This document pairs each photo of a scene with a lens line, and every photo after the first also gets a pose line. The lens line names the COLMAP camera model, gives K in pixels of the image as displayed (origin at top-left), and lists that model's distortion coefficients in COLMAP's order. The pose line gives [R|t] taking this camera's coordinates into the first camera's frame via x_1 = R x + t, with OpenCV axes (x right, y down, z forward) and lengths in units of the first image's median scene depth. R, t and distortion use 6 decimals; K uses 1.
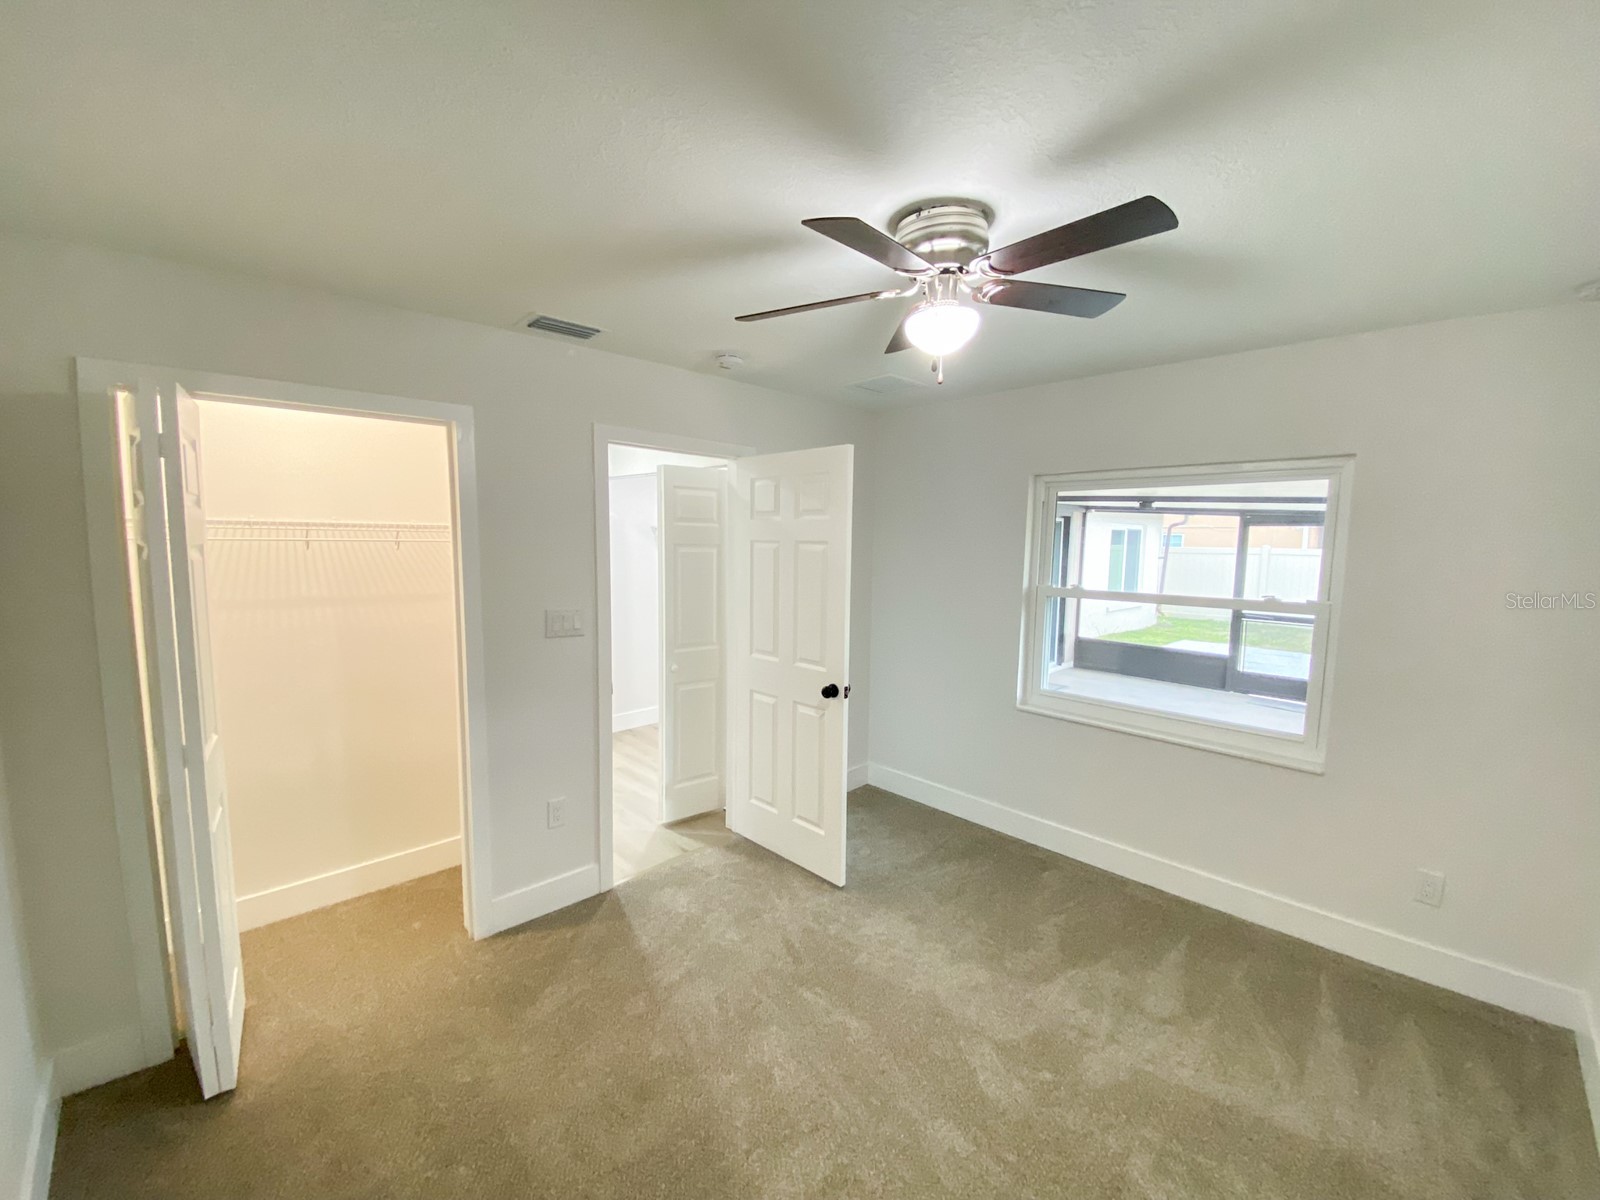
lens RADIAL K [[664.9, 0, 796.7], [0, 664.9, 599.7], [0, 0, 1]] dist [-0.000805, -0.000042]
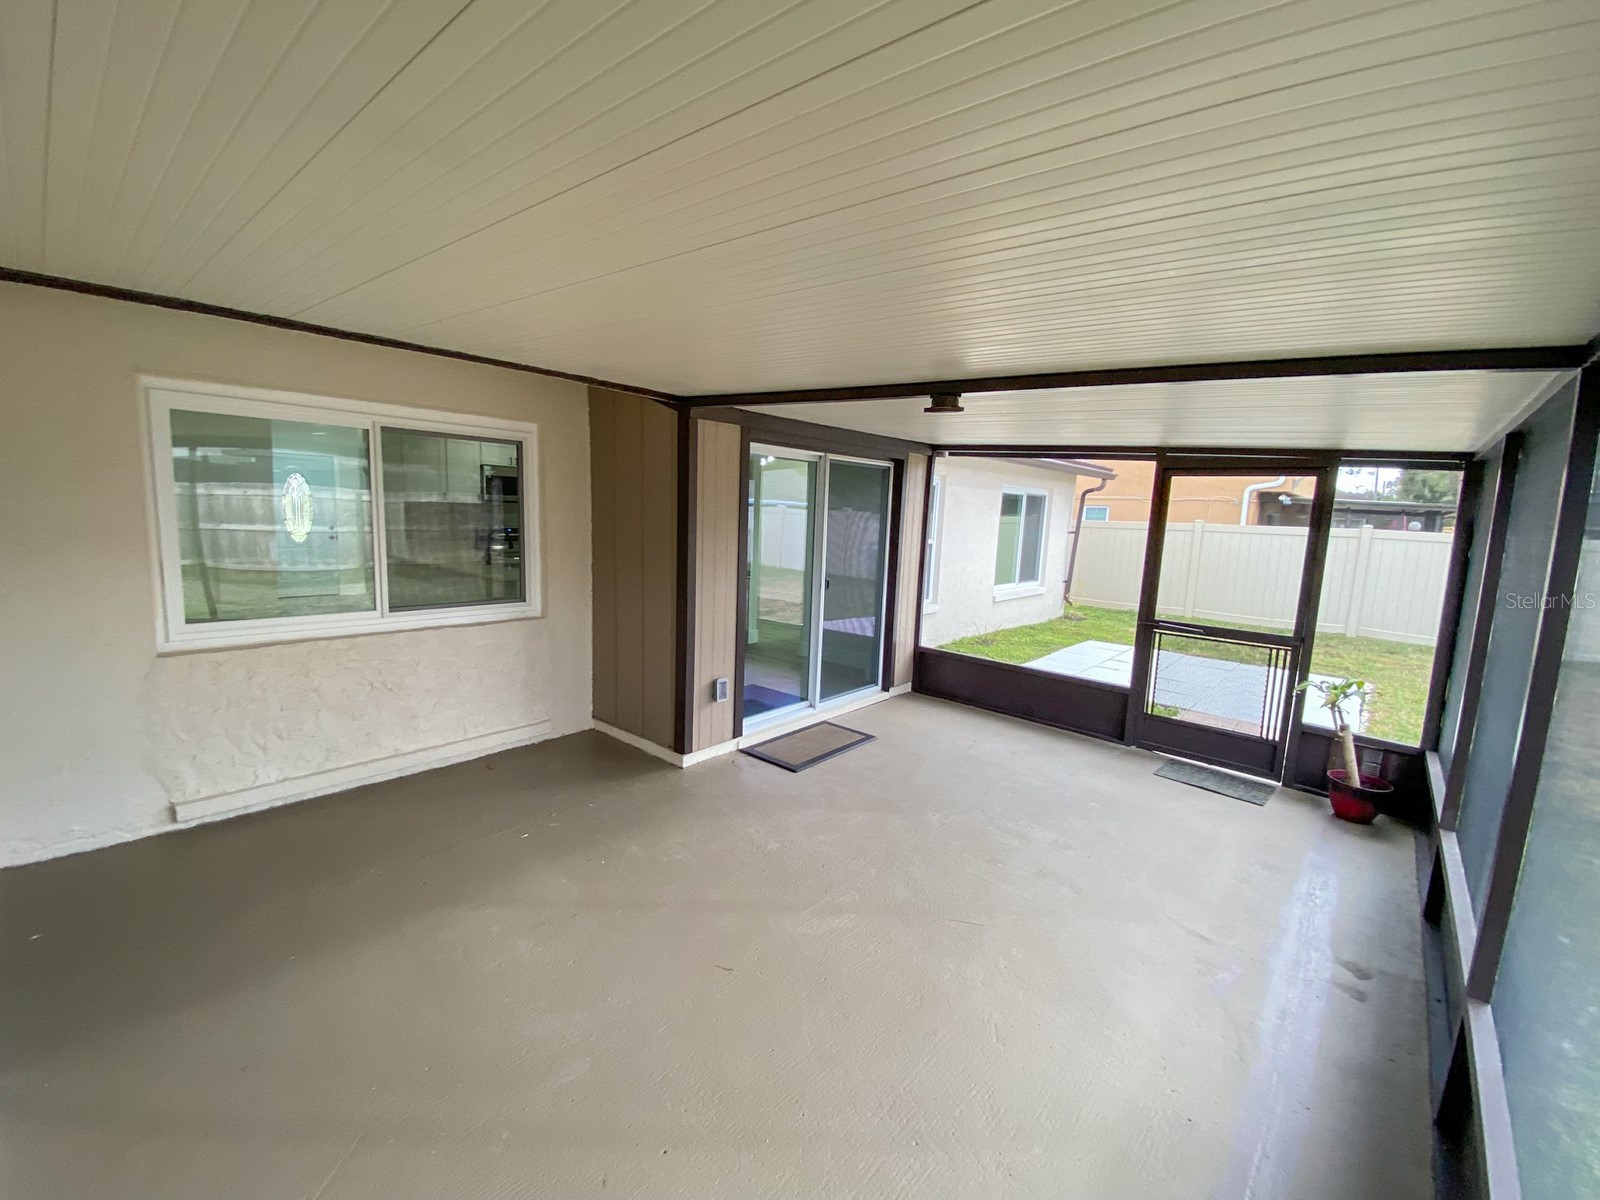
lens RADIAL K [[673.8, 0, 801.8], [0, 673.8, 600.1], [0, 0, 1]] dist [0.020161, -0.000341]
pose [[0.996210, 0.011397, 0.086230, 0.249380], [-0.014839, 0.999114, 0.039392, -0.014529], [-0.085704, -0.040522, 0.995496, 0.346593]]
